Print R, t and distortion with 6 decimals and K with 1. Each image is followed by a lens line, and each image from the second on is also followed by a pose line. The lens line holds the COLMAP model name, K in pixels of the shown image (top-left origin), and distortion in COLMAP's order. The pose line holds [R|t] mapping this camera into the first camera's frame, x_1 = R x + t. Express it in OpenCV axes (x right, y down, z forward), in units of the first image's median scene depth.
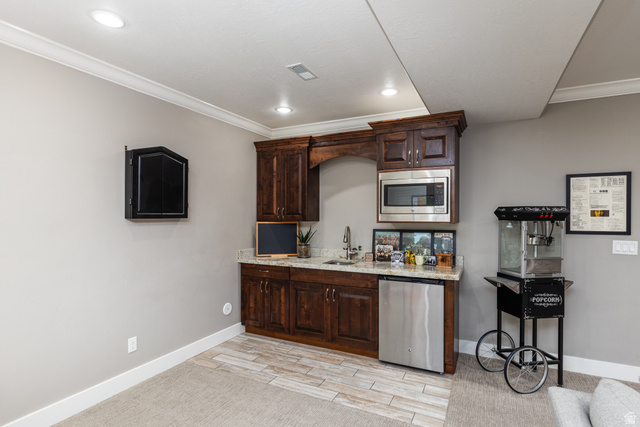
lens RADIAL K [[340.8, 0, 319.8], [0, 340.8, 213.7], [0, 0, 1]] dist [-0.001014, -0.000069]
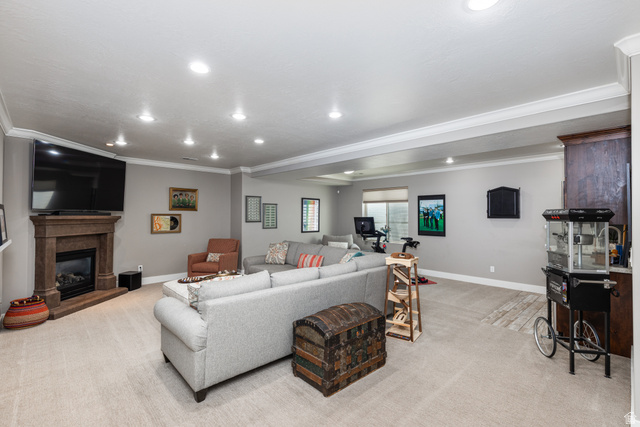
lens RADIAL K [[292.5, 0, 320.8], [0, 292.5, 214.4], [0, 0, 1]] dist [0.005820, 0.000504]
pose [[-0.343419, -0.007981, -0.939148, 1.670406], [-0.001310, 0.999967, -0.008019, 0.005247], [0.939181, -0.001524, -0.343418, 0.505150]]
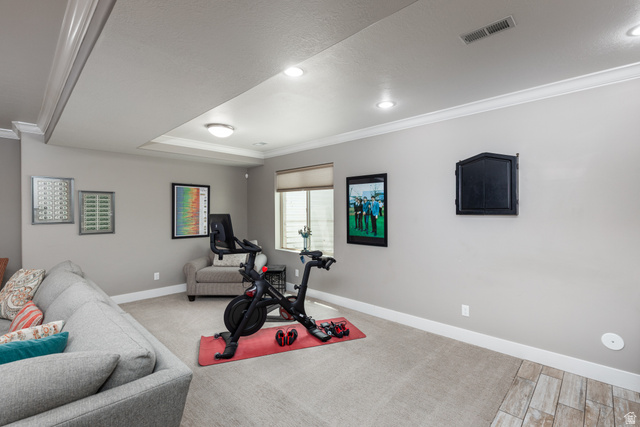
lens RADIAL K [[292.5, 0, 318.7], [0, 292.5, 213.7], [0, 0, 1]] dist [0.005820, 0.000504]
pose [[-0.309387, 0.006082, -0.950917, 0.621508], [0.004356, 0.999978, 0.004979, 0.002884], [0.950926, -0.002602, -0.309407, 0.728831]]
